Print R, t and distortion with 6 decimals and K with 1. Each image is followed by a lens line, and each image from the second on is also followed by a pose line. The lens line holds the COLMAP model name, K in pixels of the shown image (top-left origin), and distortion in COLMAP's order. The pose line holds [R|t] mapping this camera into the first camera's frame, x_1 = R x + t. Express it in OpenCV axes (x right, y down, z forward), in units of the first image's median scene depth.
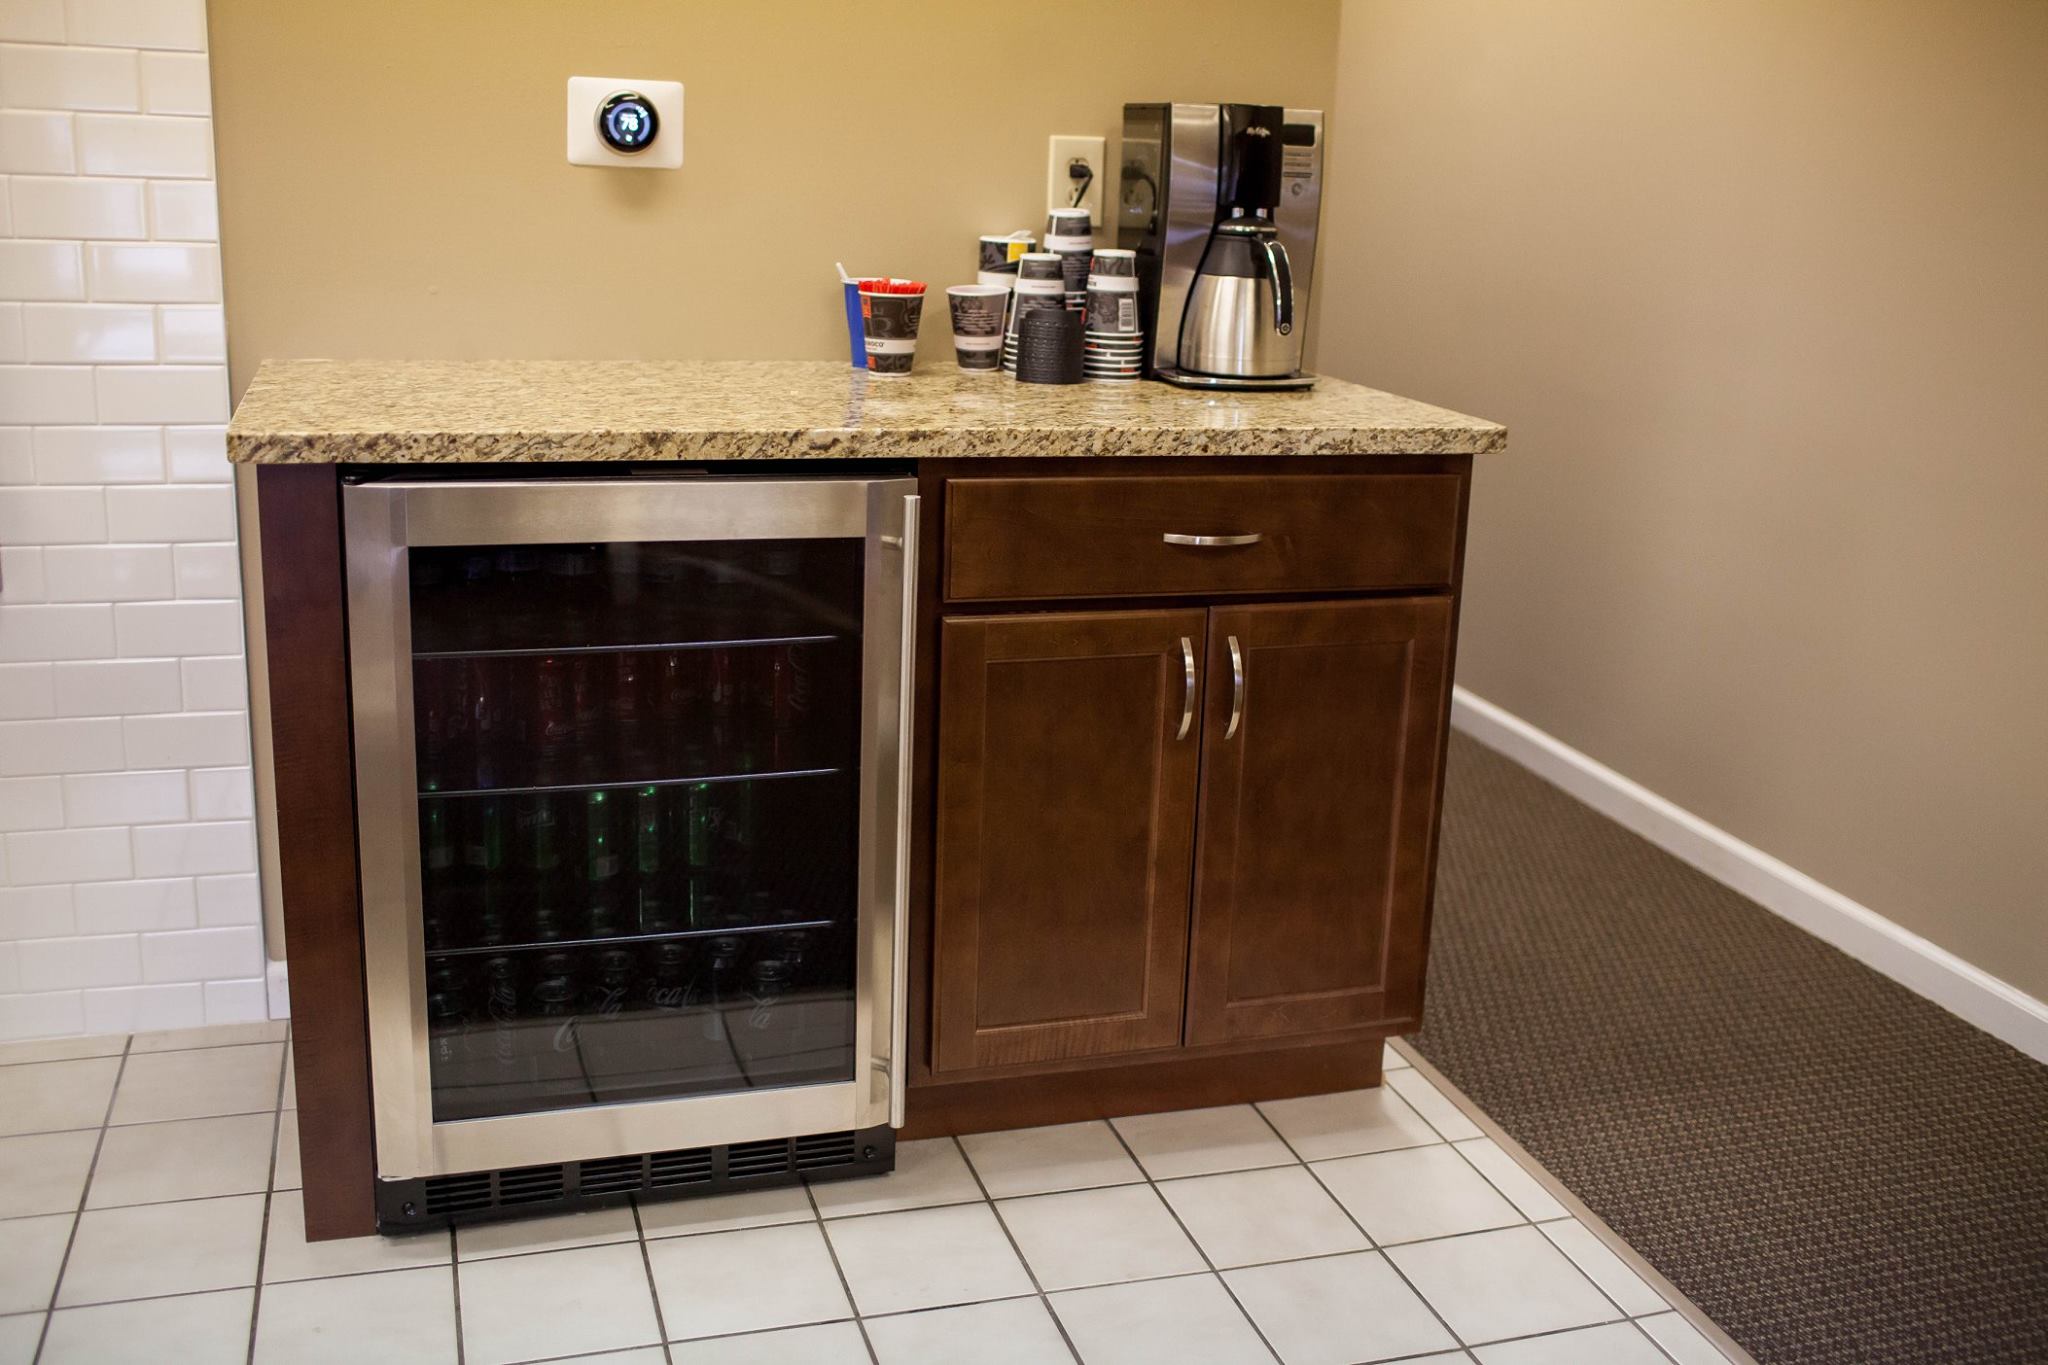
lens RADIAL K [[2004.7, 0, 1024.0], [0, 2004.7, 682.5], [0, 0, 1]] dist [0.004952, 0.001604]
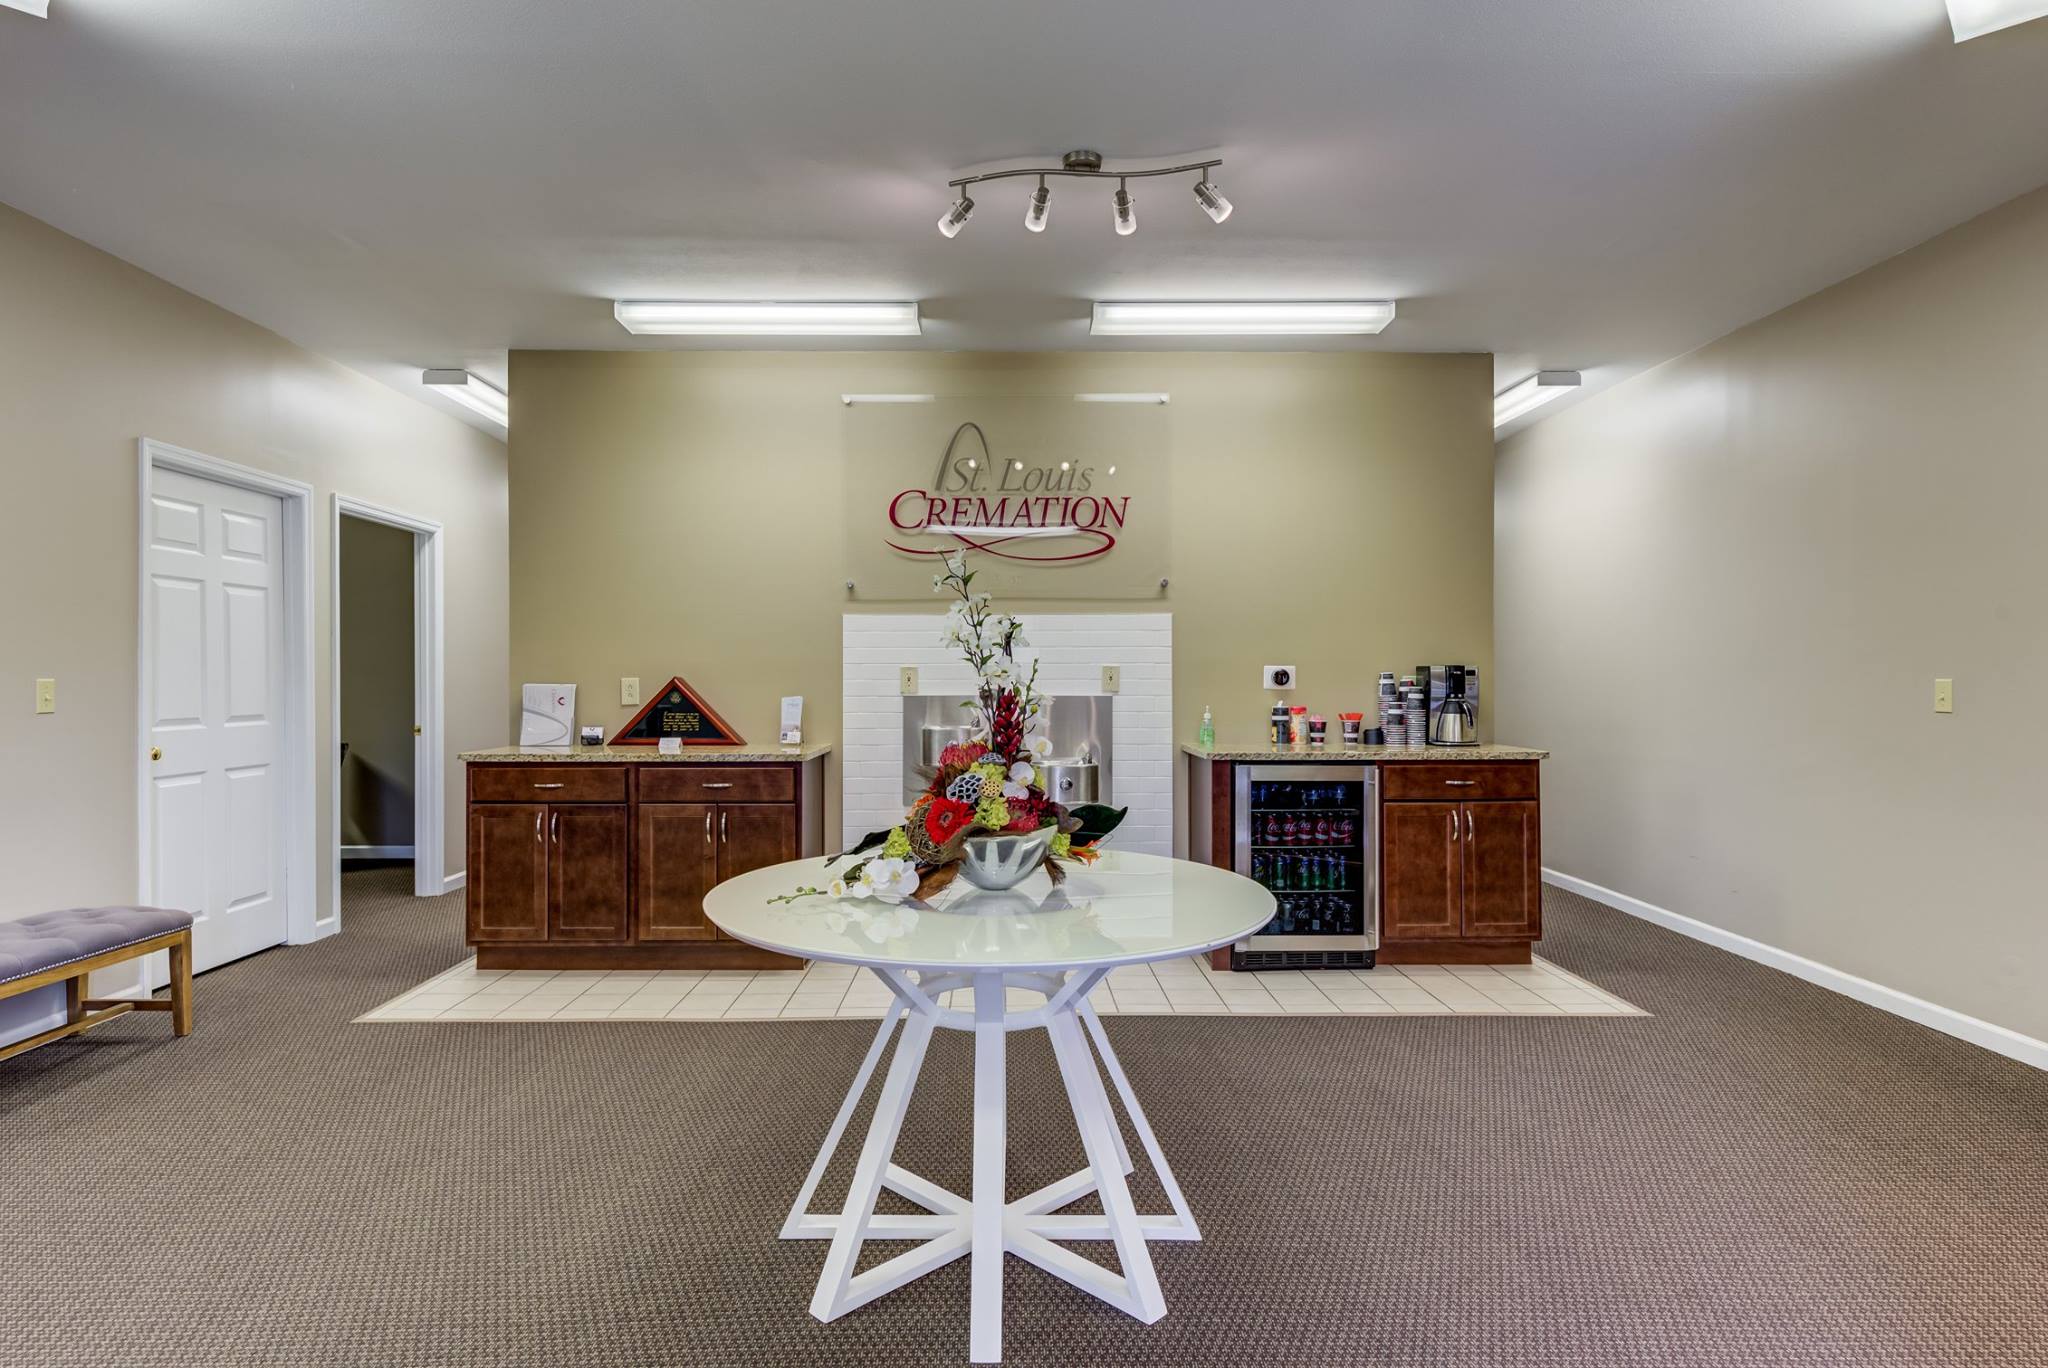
lens RADIAL K [[1097.1, 0, 905.3], [0, 1097.1, 683.3], [0, 0, 1]] dist [0.002887, -0.000023]
pose [[0.955195, -0.044127, -0.292669, -0.258992], [-0.032776, 0.966972, -0.252765, 0.272177], [0.294156, 0.251033, 0.922201, -1.098461]]
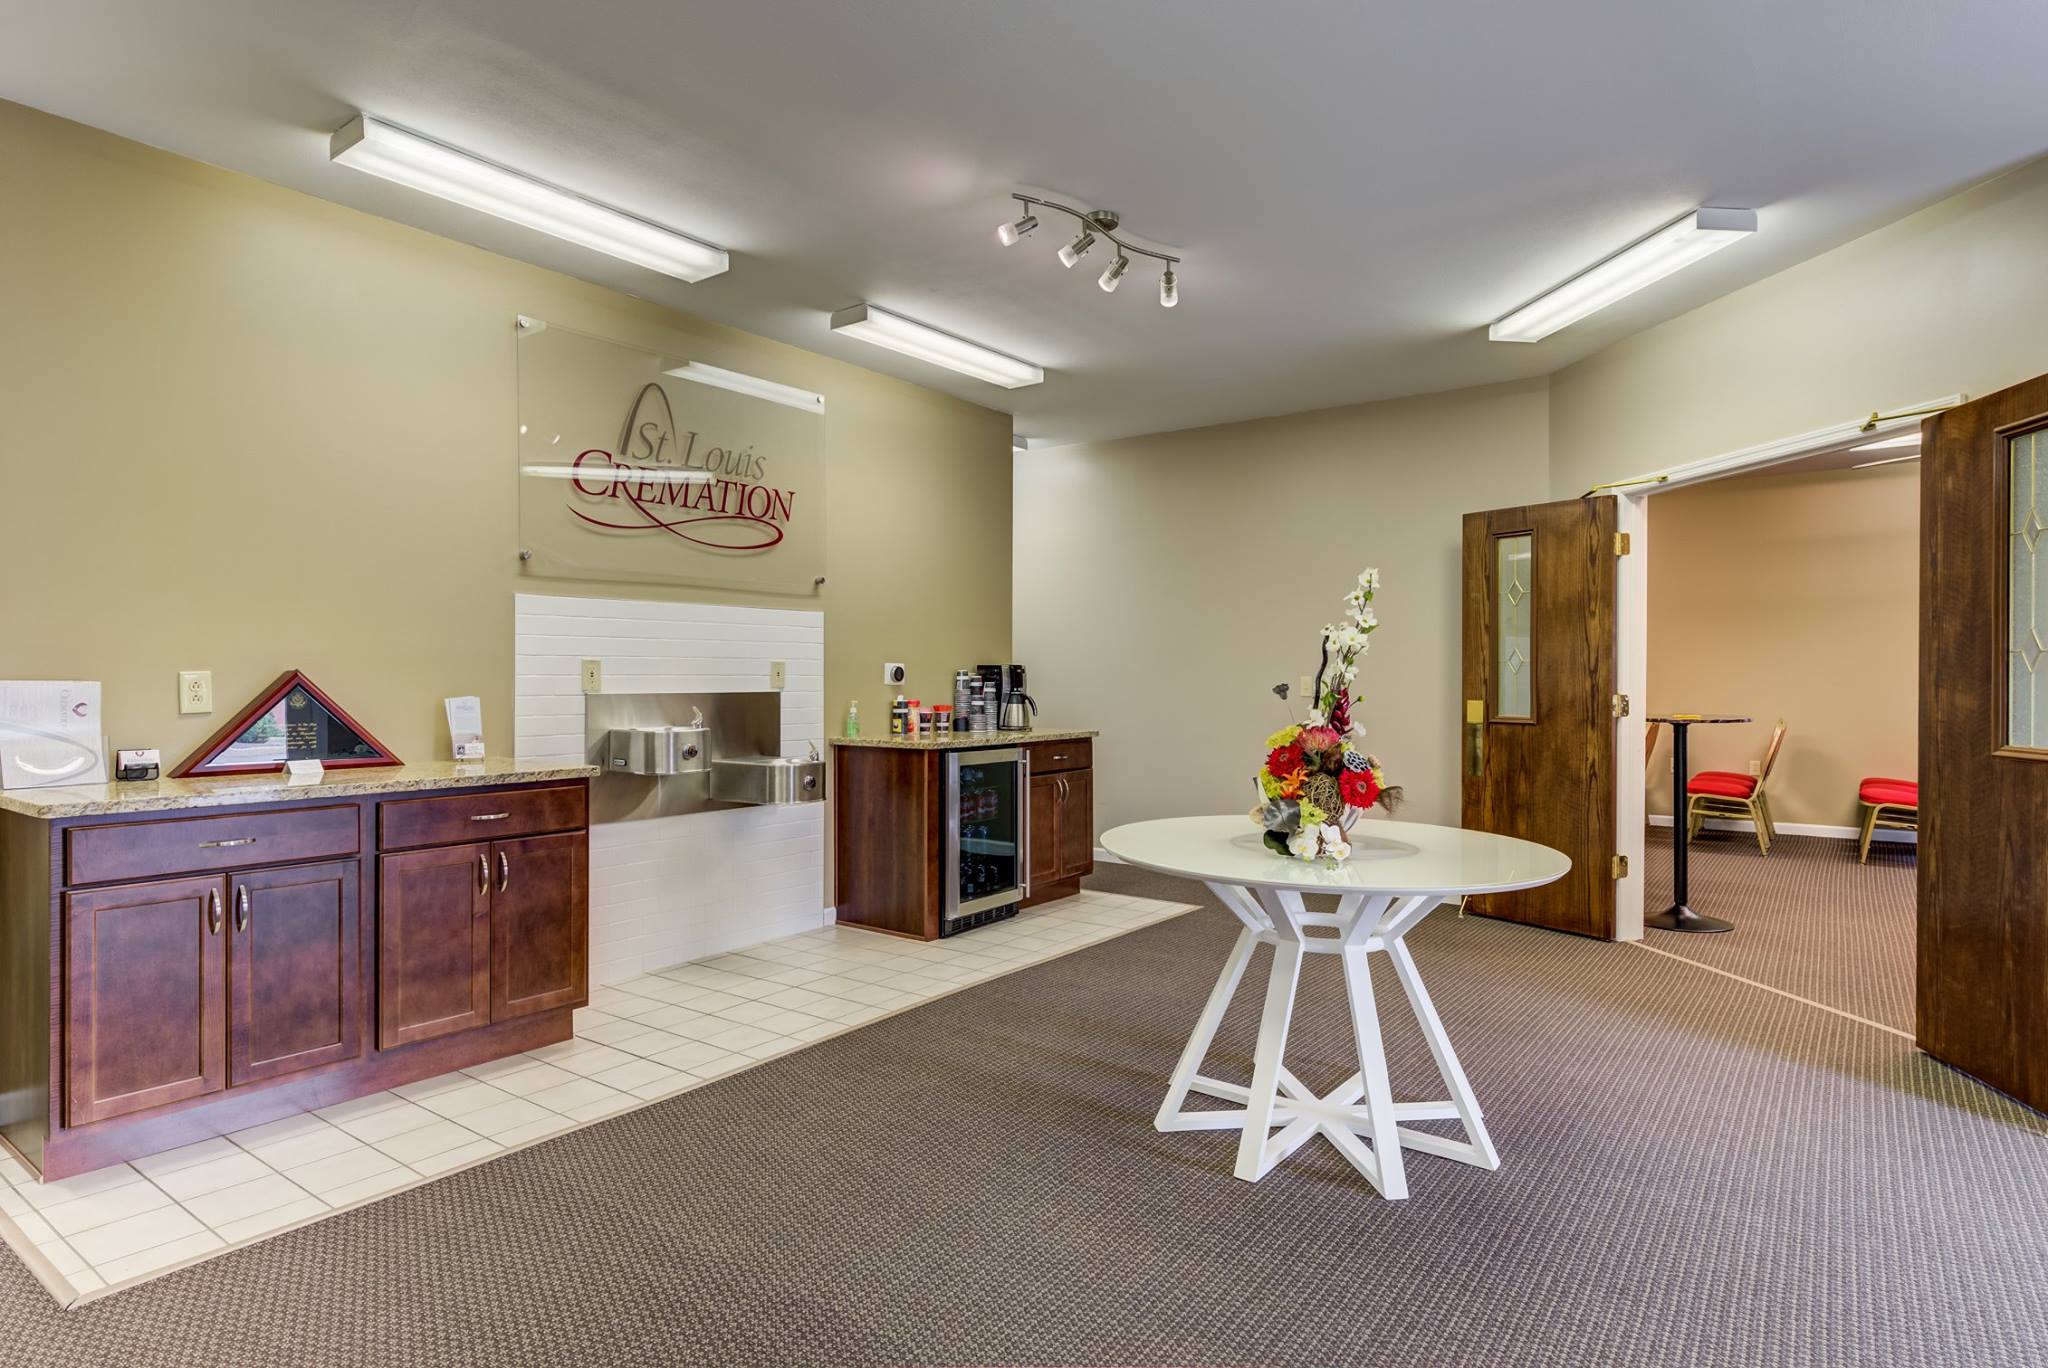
lens RADIAL K [[1138.7, 0, 1024.0], [0, 1138.7, 684.0], [0, 0, 1]] dist [-0.003533, -0.000577]
pose [[0.803066, -0.046918, 0.594041, -1.428992], [0.184051, 0.967682, -0.172385, 0.188468], [-0.566755, 0.247770, 0.785747, -0.982710]]
